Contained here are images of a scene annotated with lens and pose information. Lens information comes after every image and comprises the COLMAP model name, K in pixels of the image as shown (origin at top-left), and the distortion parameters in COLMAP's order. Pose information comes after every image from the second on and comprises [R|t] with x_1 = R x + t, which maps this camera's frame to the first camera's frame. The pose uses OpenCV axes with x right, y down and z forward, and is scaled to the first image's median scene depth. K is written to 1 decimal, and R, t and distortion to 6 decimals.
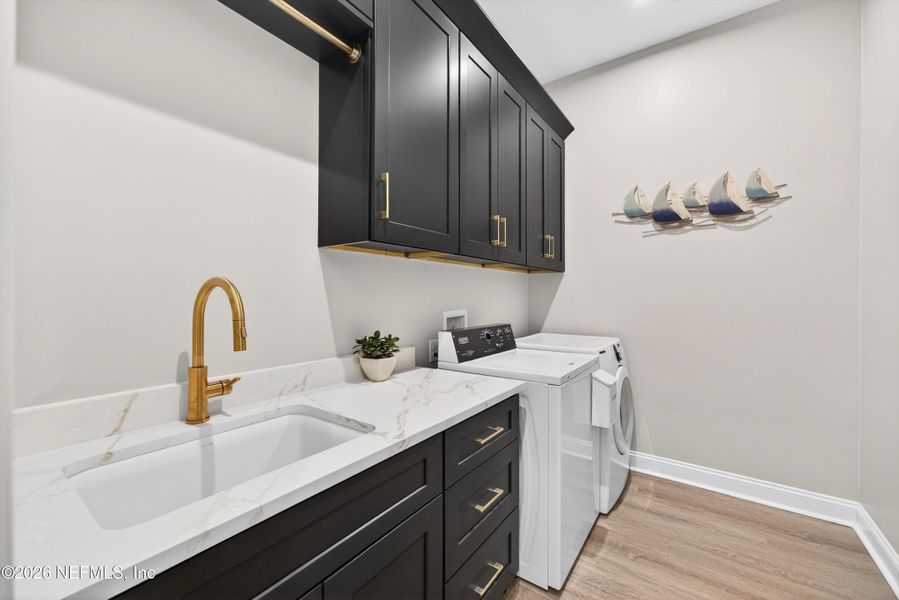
lens RADIAL K [[364.4, 0, 447.7], [0, 364.4, 296.2], [0, 0, 1]] dist [-0.001710, 0.000338]
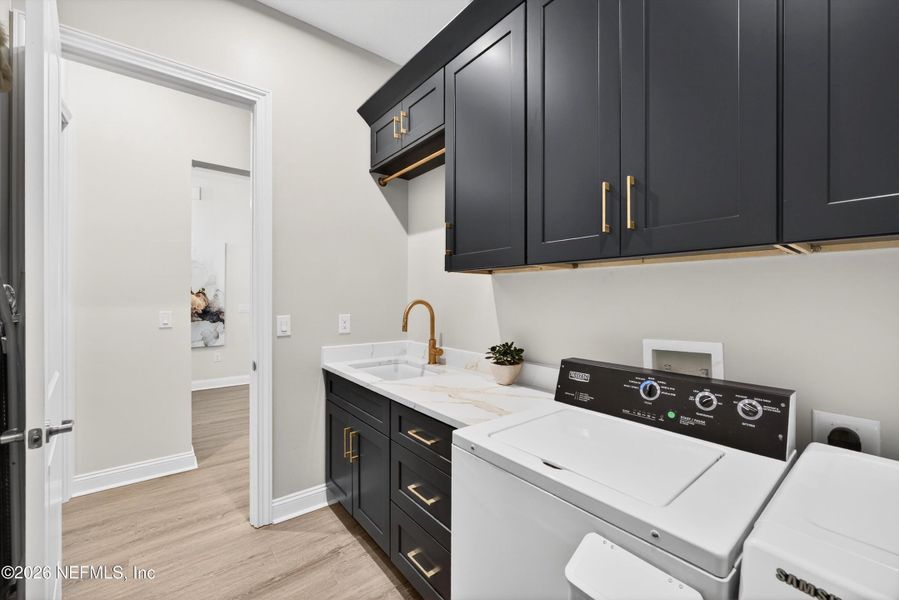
lens RADIAL K [[364.4, 0, 447.7], [0, 364.4, 296.2], [0, 0, 1]] dist [-0.001710, 0.000338]
pose [[-0.268301, -0.005976, -0.963317, 0.874926], [-0.003986, 0.999979, -0.005093, -0.035733], [0.963327, 0.002474, -0.268320, 1.020816]]
